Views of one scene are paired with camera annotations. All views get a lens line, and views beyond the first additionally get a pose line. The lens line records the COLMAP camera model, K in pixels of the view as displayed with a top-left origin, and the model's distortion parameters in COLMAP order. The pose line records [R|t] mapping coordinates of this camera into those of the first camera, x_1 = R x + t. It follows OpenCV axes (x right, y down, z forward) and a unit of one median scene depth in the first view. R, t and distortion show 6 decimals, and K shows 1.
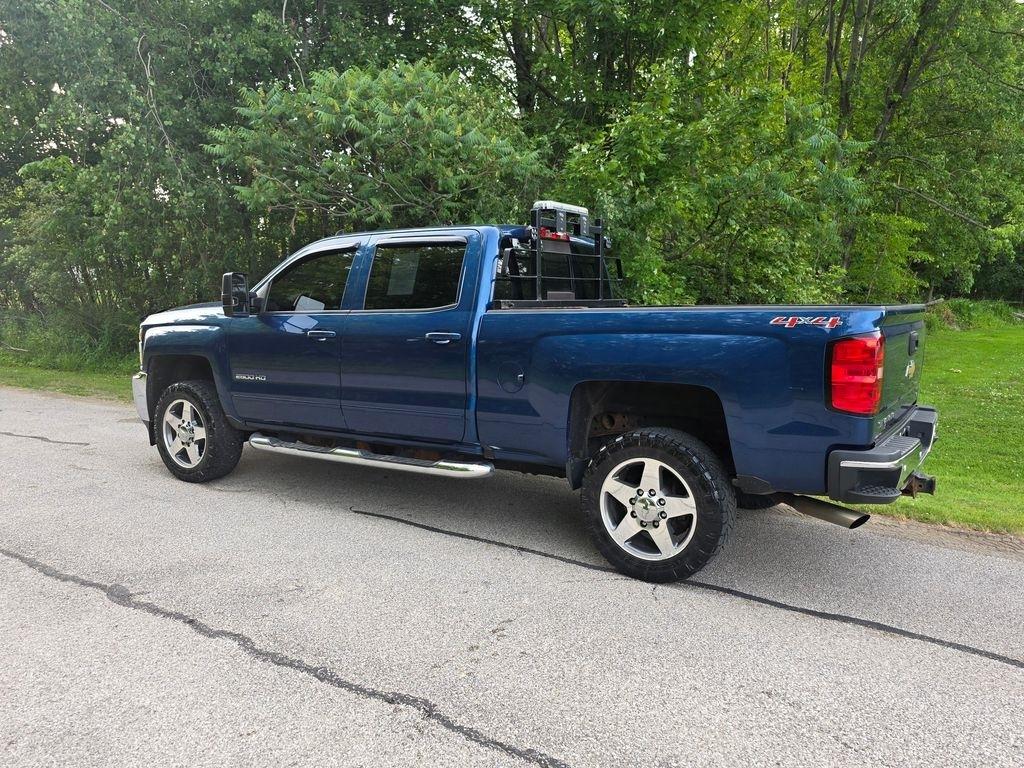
lens RADIAL K [[776.0, 0, 527.8], [0, 776.0, 386.2], [0, 0, 1]] dist [0.069473, -0.066876]
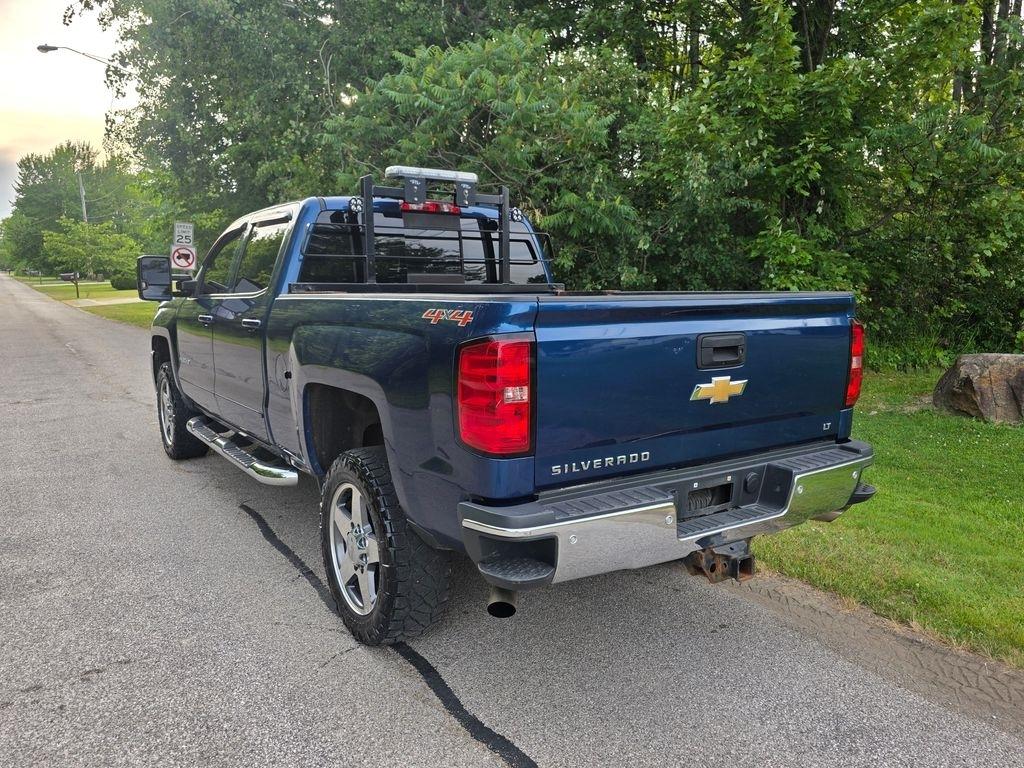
lens RADIAL K [[779.4, 0, 533.4], [0, 779.4, 376.0], [0, 0, 1]] dist [0.067778, -0.061051]
pose [[0.920880, 0.047524, -0.386939, 0.534367], [-0.044690, 0.998868, 0.016324, -0.032860], [0.387276, 0.002260, 0.921961, 0.288083]]
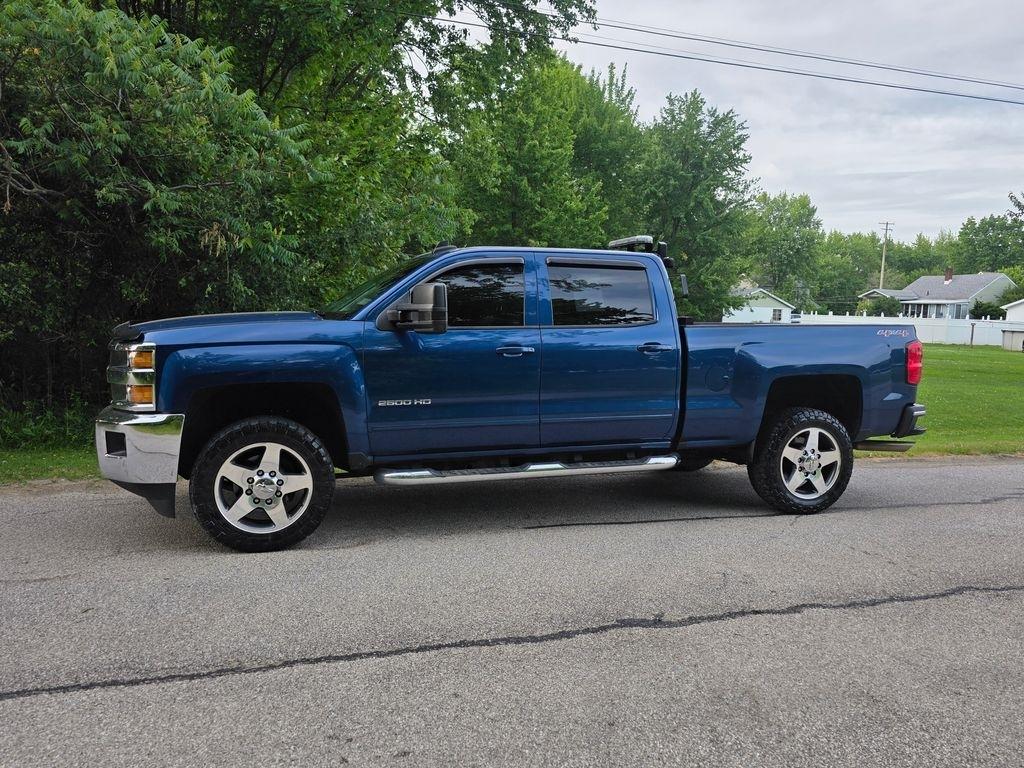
lens RADIAL K [[779.0, 0, 524.9], [0, 779.0, 372.4], [0, 0, 1]] dist [0.070220, -0.068074]
pose [[0.623322, -0.044426, 0.780702, -1.122335], [0.073220, 0.997314, -0.001708, -0.039579], [-0.778530, 0.058227, 0.624901, 0.424682]]
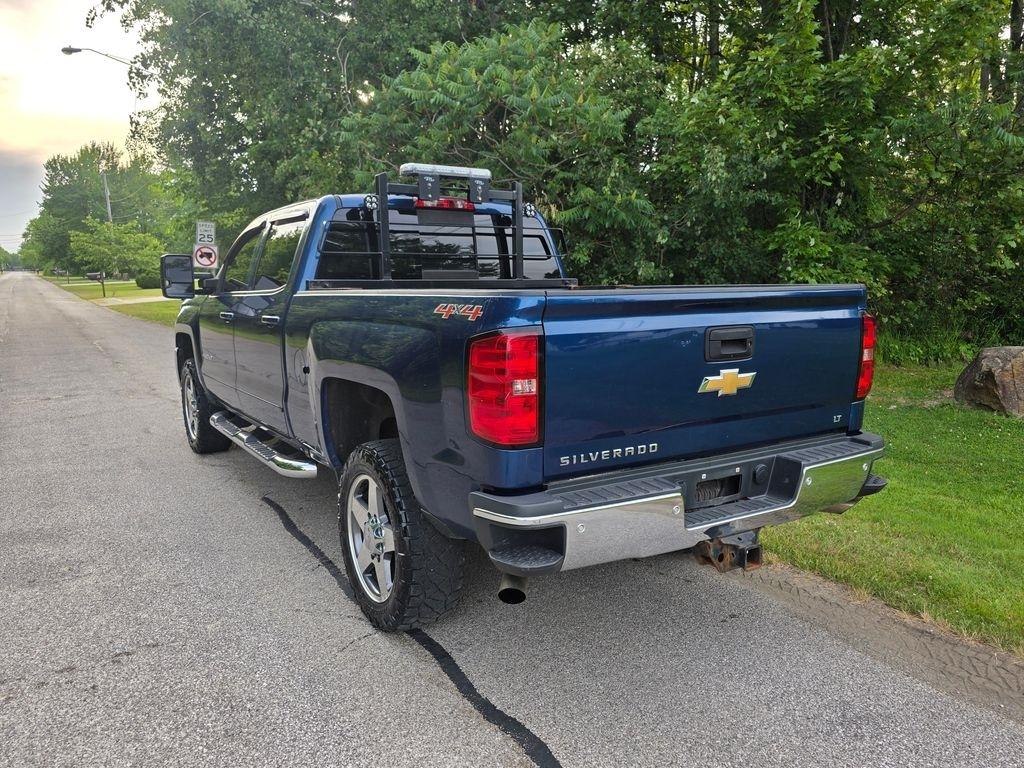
lens RADIAL K [[780.4, 0, 527.2], [0, 780.4, 386.1], [0, 0, 1]] dist [0.068295, -0.066378]
pose [[0.907996, 0.051564, -0.415794, 0.545601], [-0.040542, 0.998554, 0.035300, -0.031000], [0.417013, -0.015195, 0.908774, 0.279769]]
